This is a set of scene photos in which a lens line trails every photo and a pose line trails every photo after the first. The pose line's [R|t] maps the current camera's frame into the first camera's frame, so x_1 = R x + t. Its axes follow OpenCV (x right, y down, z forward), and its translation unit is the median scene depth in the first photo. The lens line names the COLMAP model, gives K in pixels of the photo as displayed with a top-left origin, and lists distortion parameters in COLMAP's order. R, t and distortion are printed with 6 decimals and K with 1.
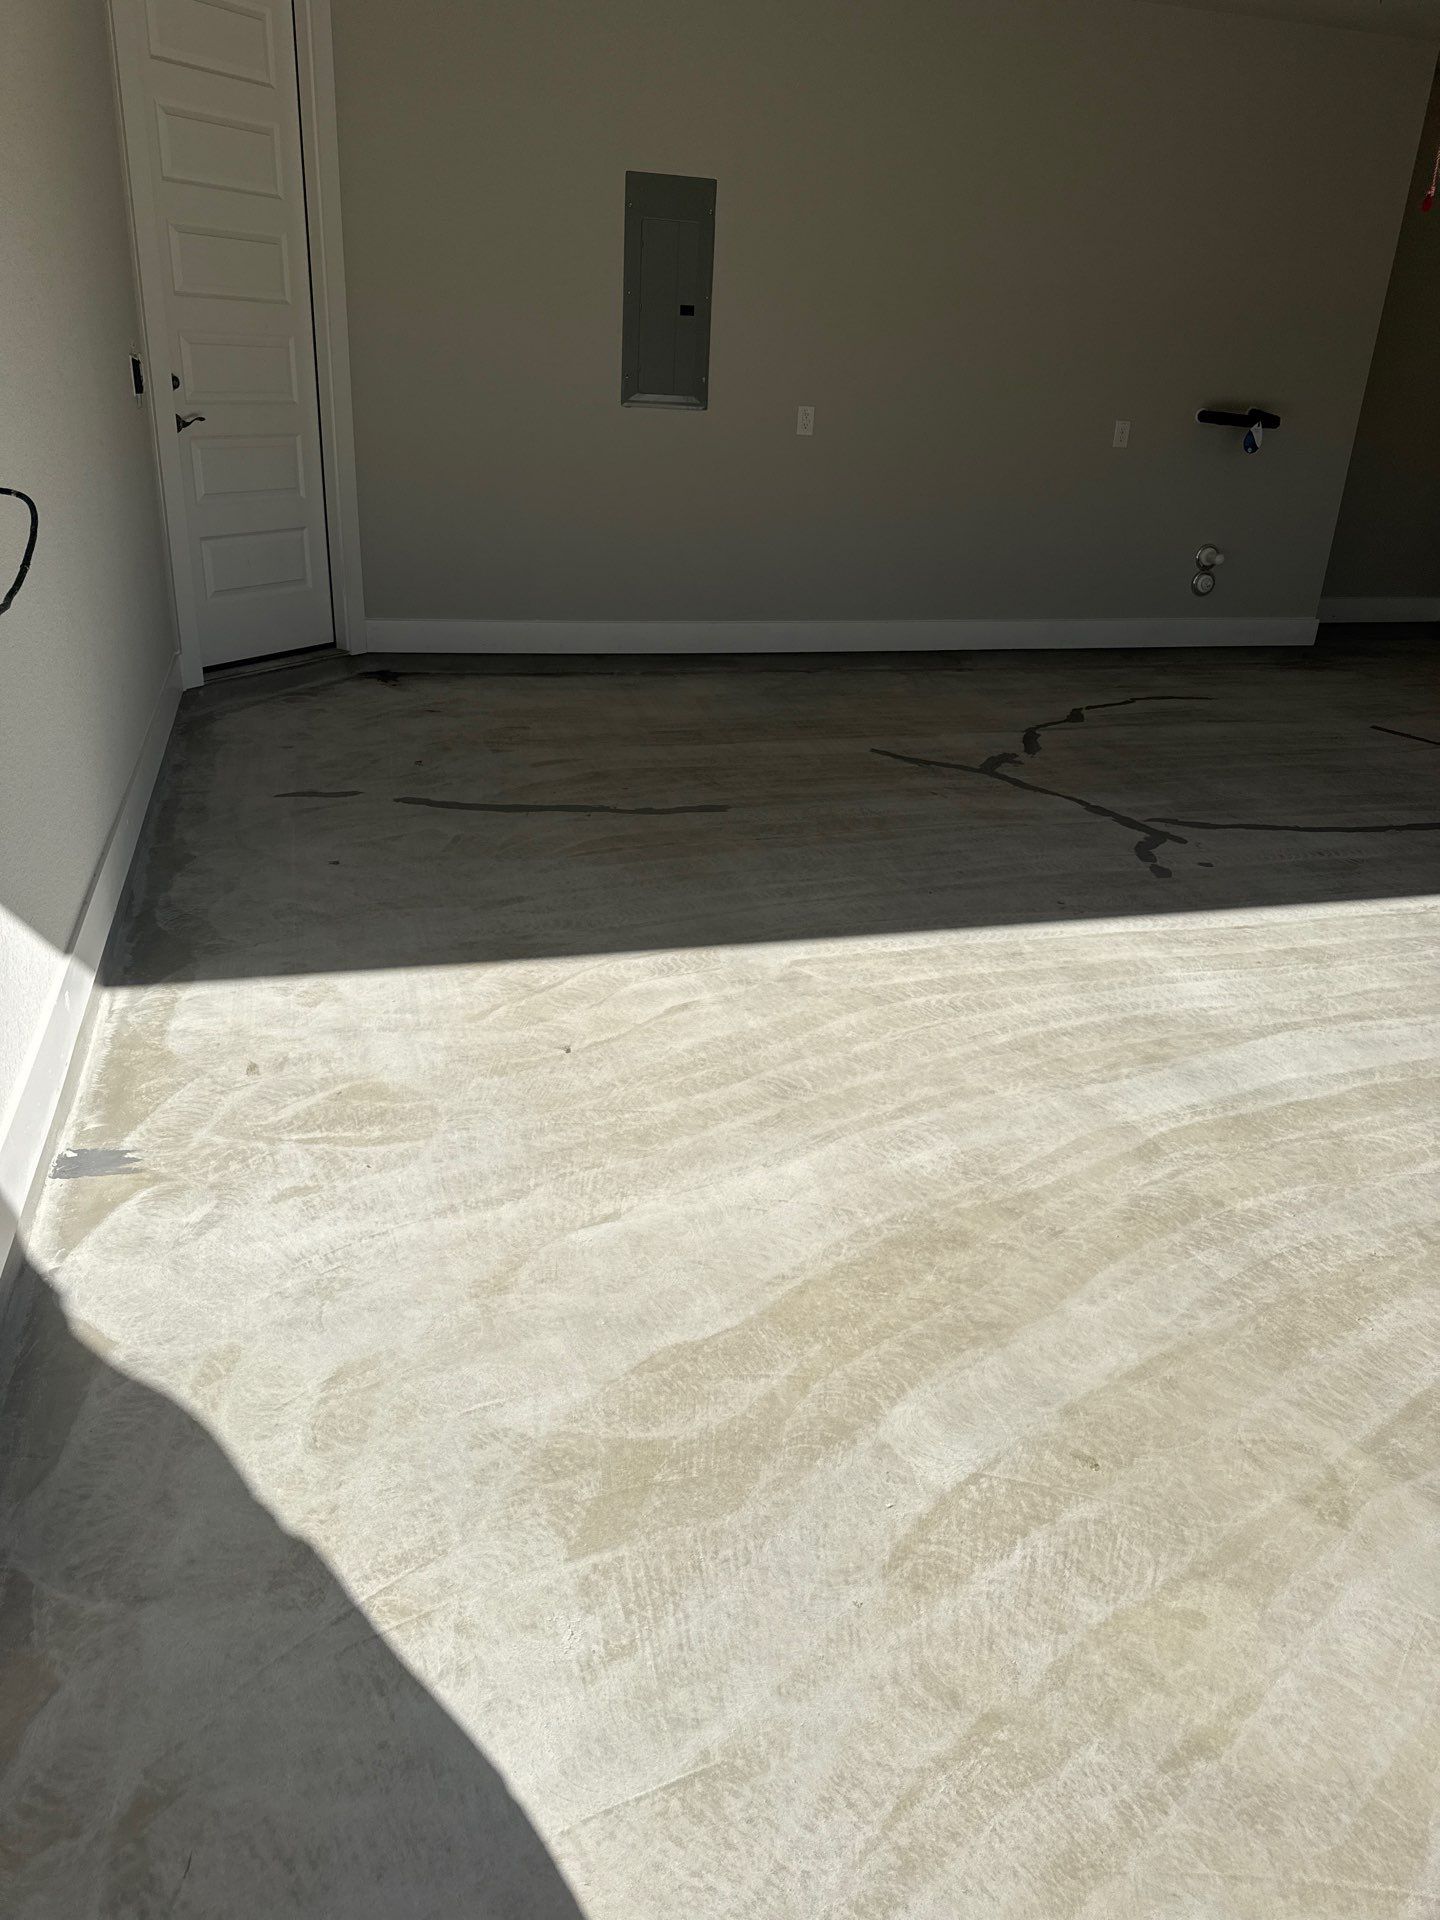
lens RADIAL K [[1344.8, 0, 706.5], [0, 1344.8, 939.4], [0, 0, 1]] dist [0.050436, -0.054331]
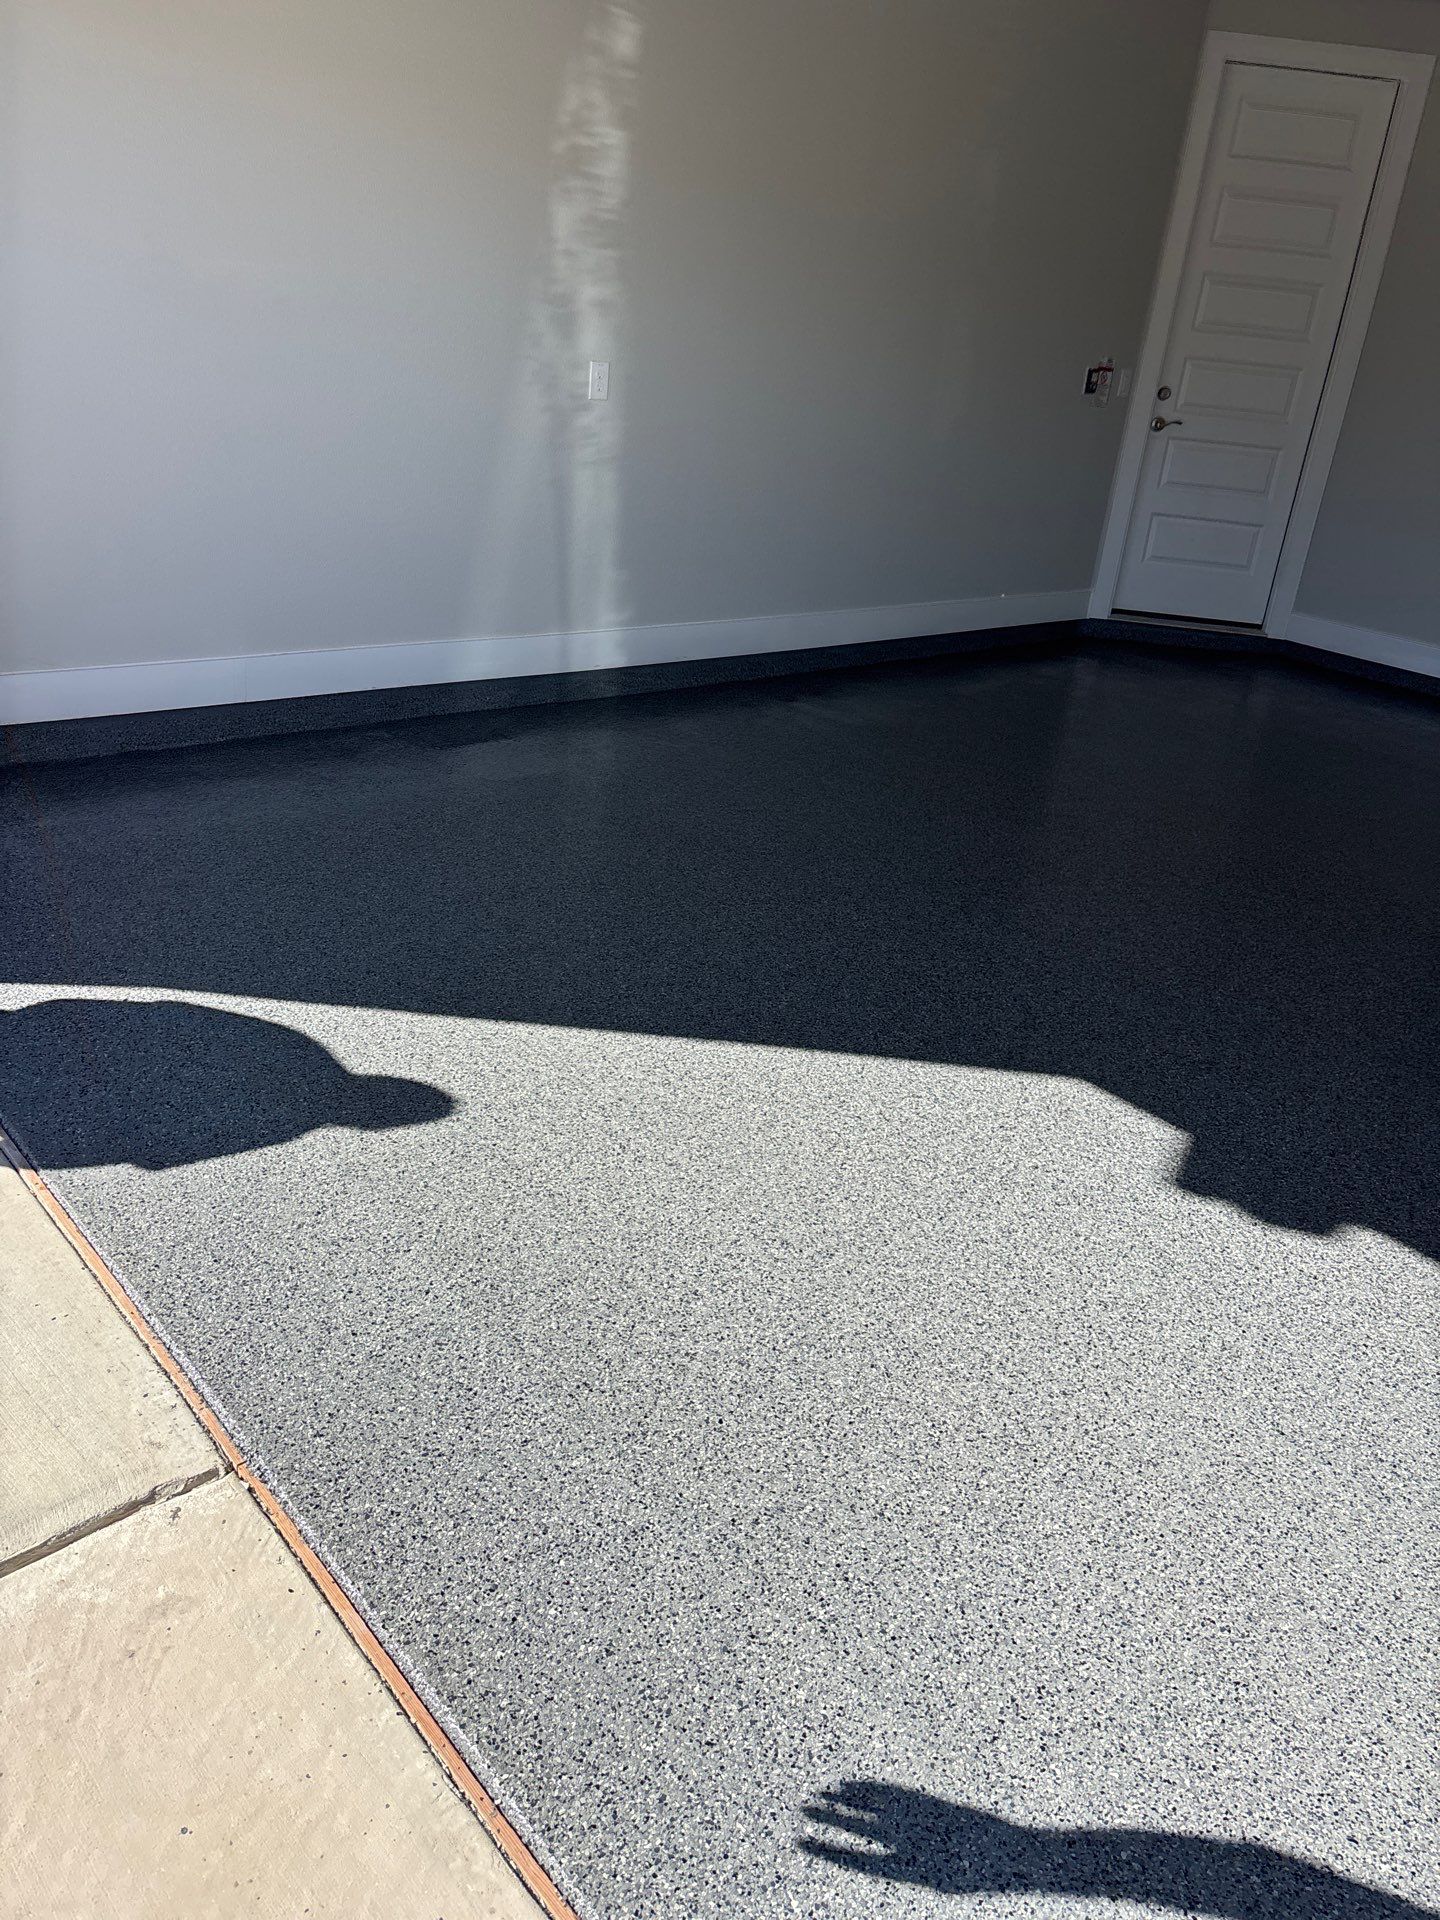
lens RADIAL K [[1446.4, 0, 726.0], [0, 1446.4, 951.9], [0, 0, 1]] dist [0.052039, -0.061074]
pose [[0.445995, 0.366334, -0.816632, 0.752610], [-0.425739, 0.889402, 0.166465, 0.018770], [0.787296, 0.273430, 0.552631, 0.026289]]
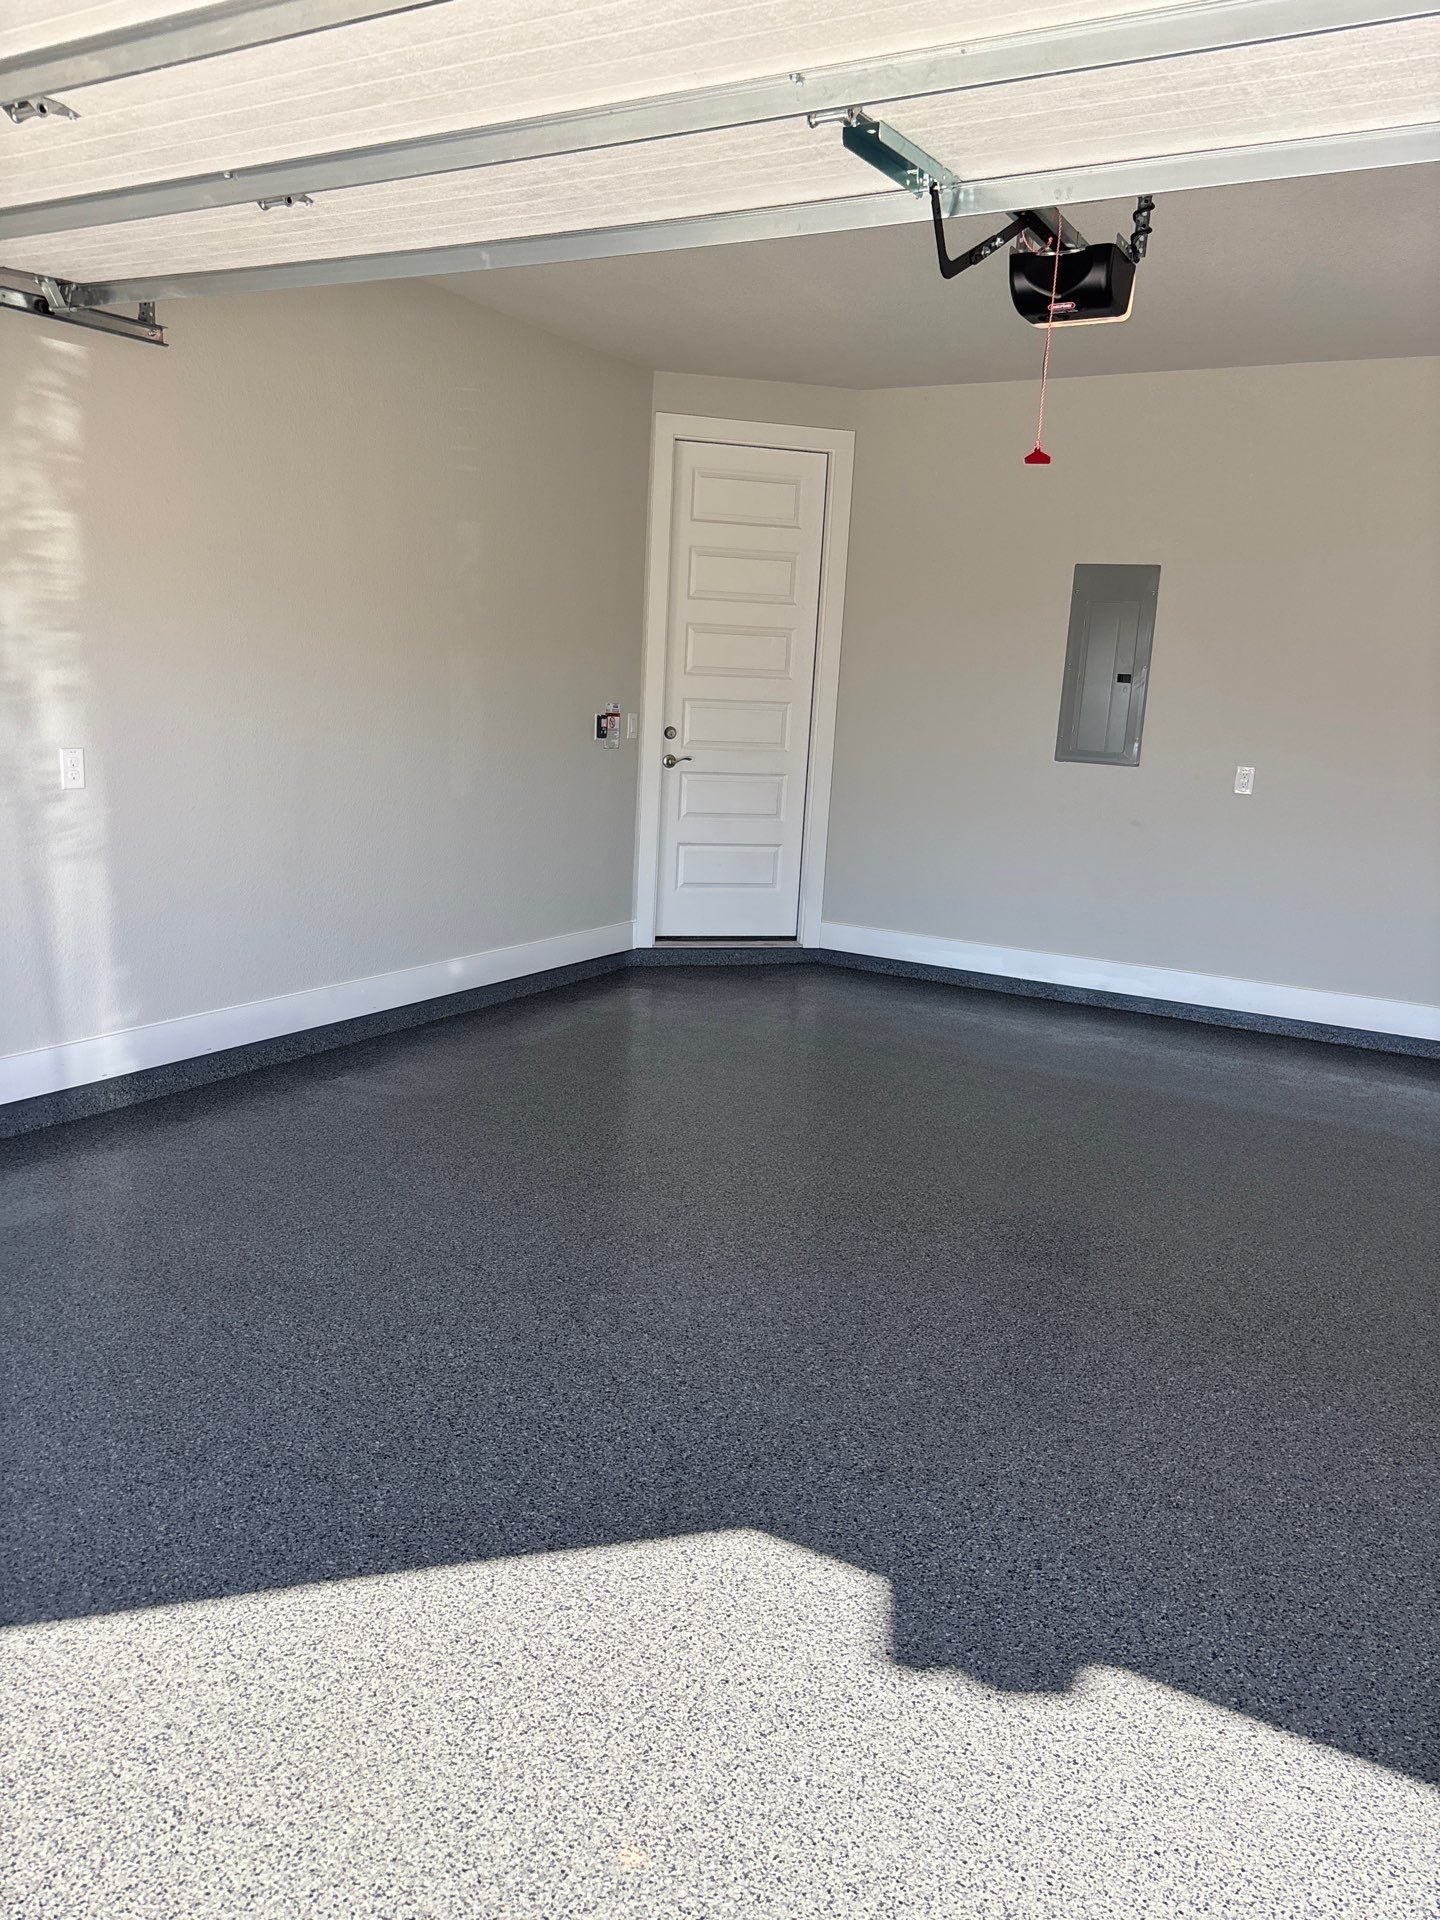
lens RADIAL K [[1446.4, 0, 697.0], [0, 1446.4, 964.5], [0, 0, 1]] dist [0.052039, -0.061074]
pose [[0.697106, 0.127496, -0.705541, 0.666055], [-0.298046, 0.946537, -0.123437, -0.015137], [0.652083, 0.296333, 0.697836, 0.064839]]
